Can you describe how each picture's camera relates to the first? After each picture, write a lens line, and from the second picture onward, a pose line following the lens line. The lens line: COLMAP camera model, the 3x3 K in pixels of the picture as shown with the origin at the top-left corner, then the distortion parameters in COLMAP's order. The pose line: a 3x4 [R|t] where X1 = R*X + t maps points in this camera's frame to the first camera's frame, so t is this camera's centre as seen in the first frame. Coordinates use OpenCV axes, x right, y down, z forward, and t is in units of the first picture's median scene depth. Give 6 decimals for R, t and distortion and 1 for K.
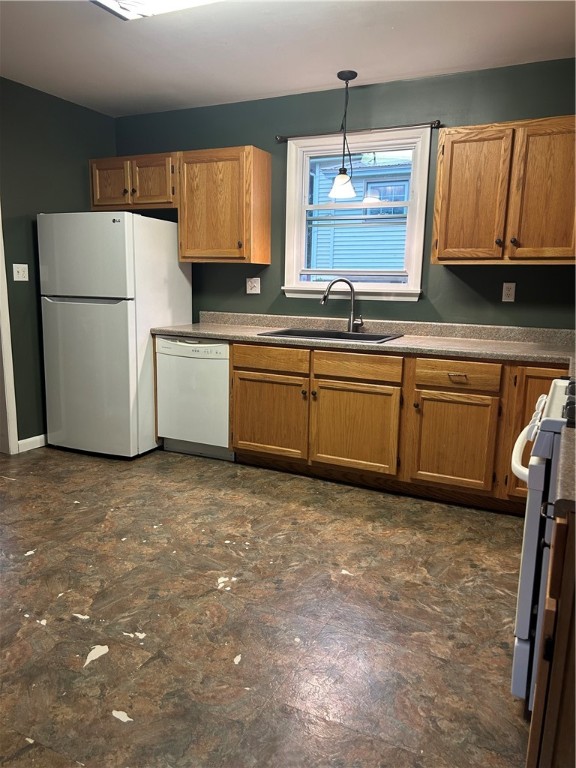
lens RADIAL K [[575.4, 0, 289.8], [0, 575.4, 384.1], [0, 0, 1]] dist [0.045091, -0.049240]
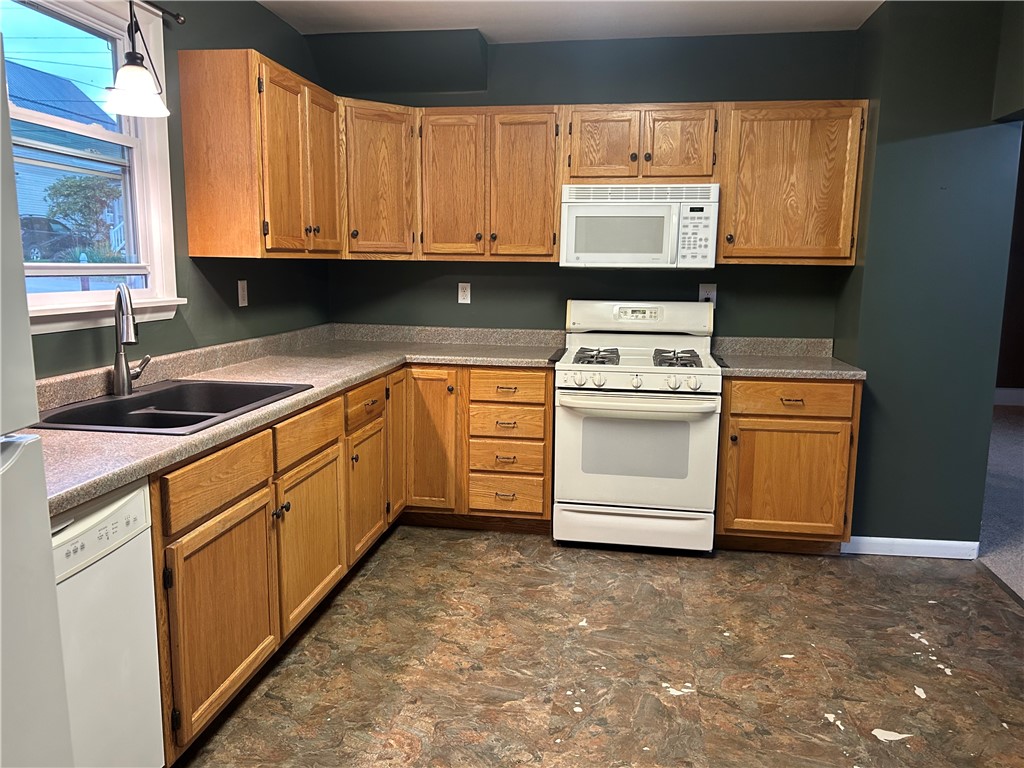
lens RADIAL K [[767.2, 0, 507.9], [0, 767.2, 382.4], [0, 0, 1]] dist [0.045091, -0.049240]
pose [[-0.290887, -0.172919, 0.941002, -0.697421], [0.156200, 0.961753, 0.225017, -0.233298], [-0.943921, 0.212439, -0.252751, 1.028820]]
